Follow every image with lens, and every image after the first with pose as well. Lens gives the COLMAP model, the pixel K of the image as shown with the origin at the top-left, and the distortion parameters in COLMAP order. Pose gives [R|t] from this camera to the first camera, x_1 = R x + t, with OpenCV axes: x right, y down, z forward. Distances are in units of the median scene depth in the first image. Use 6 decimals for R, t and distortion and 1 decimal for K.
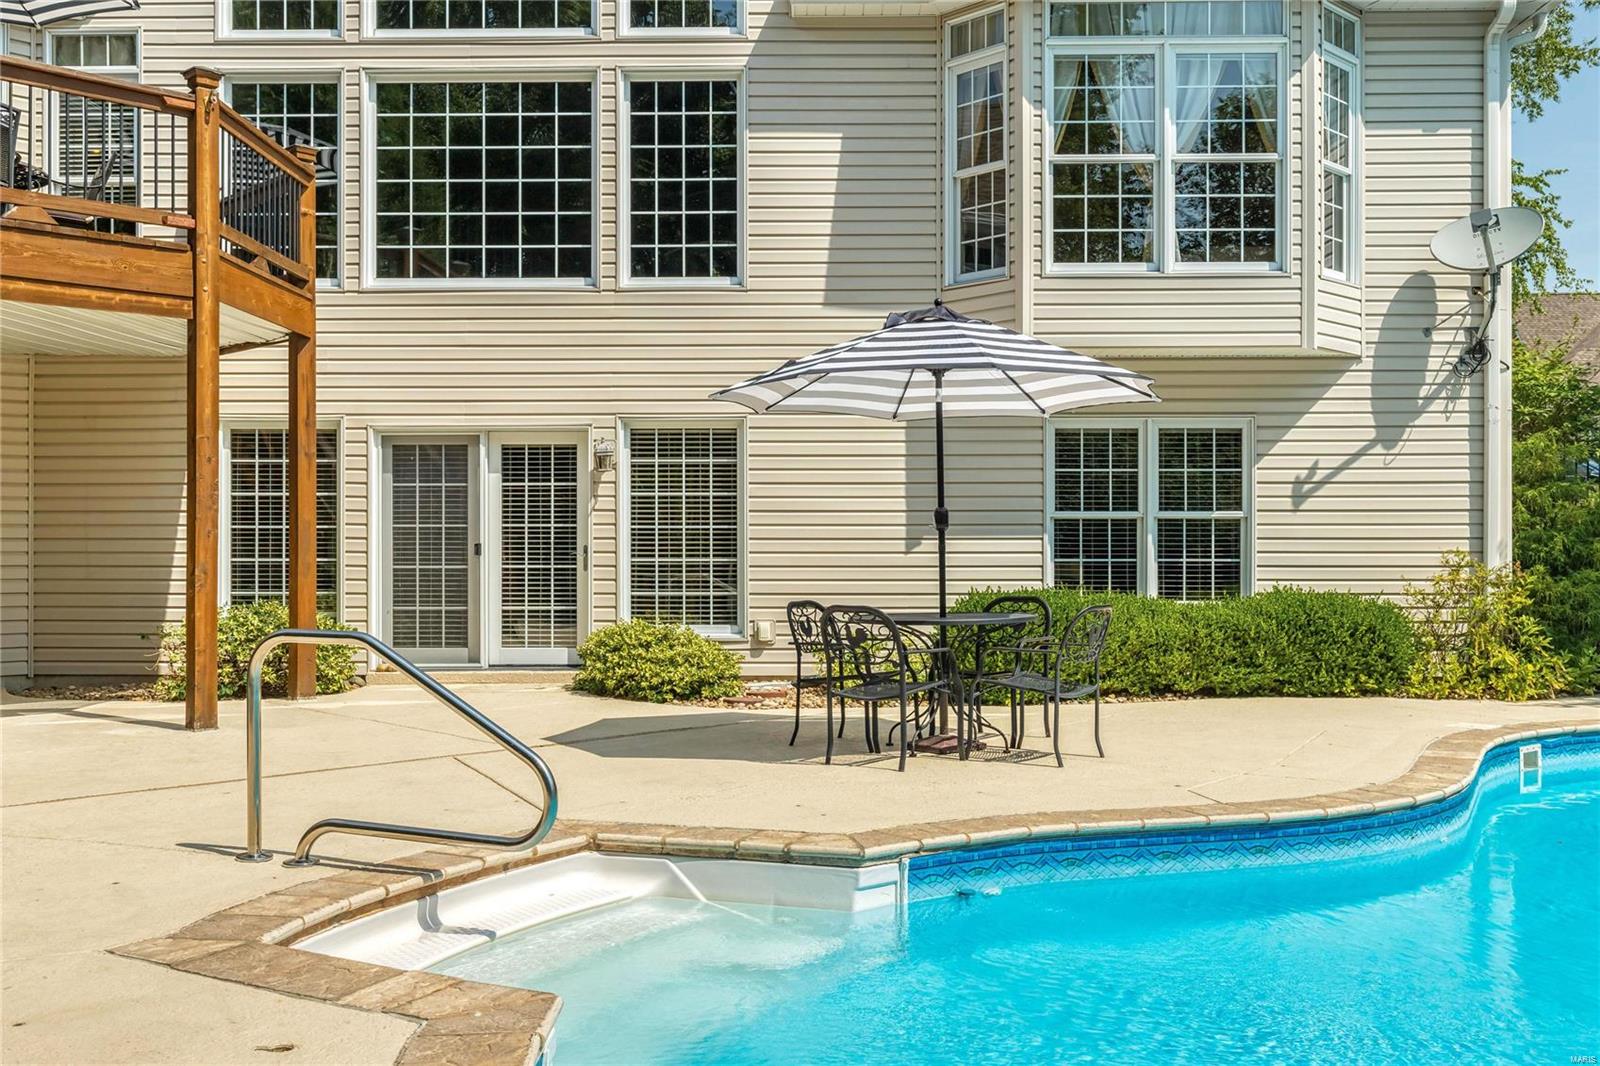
lens RADIAL K [[1474.3, 0, 799.6], [0, 1474.3, 538.5], [0, 0, 1]] dist [0.010598, 0.000000]
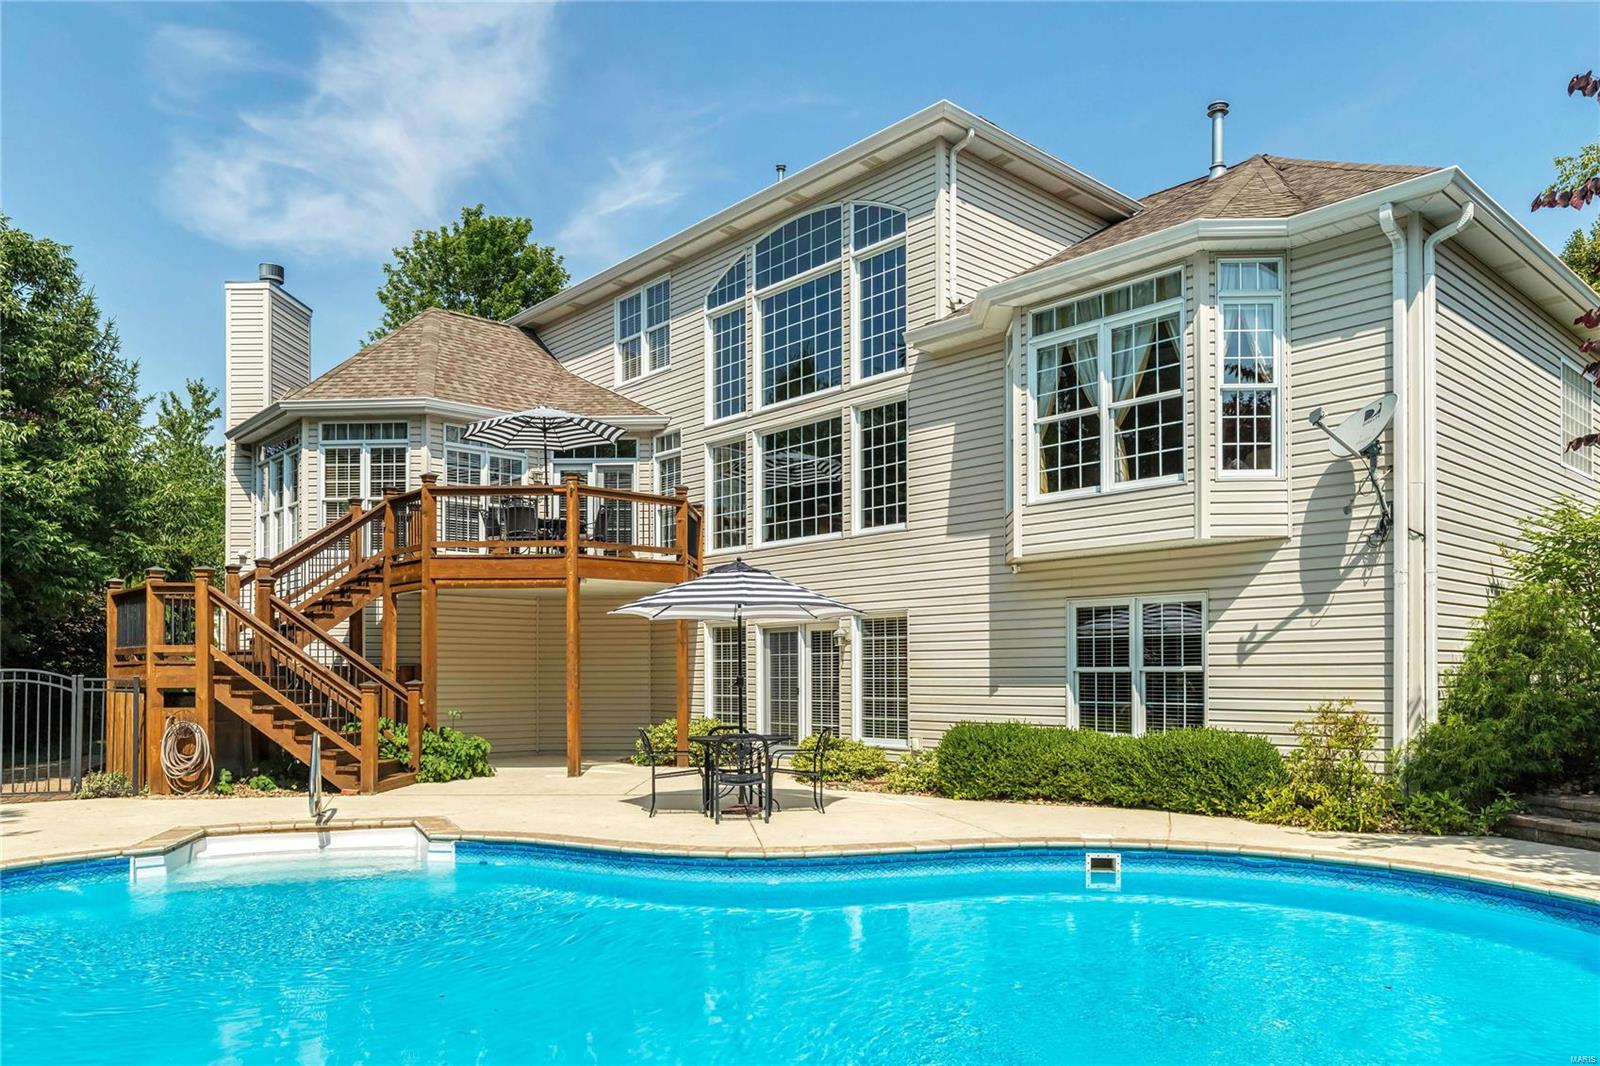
lens RADIAL K [[1110.0, 0, 815.3], [0, 1110.0, 672.1], [0, 0, 1]] dist [0.008422, -0.003024]
pose [[0.690086, -0.004227, -0.723715, 0.766523], [0.012747, 0.999899, 0.006315, -0.023515], [0.723615, -0.013583, 0.690070, 0.094390]]
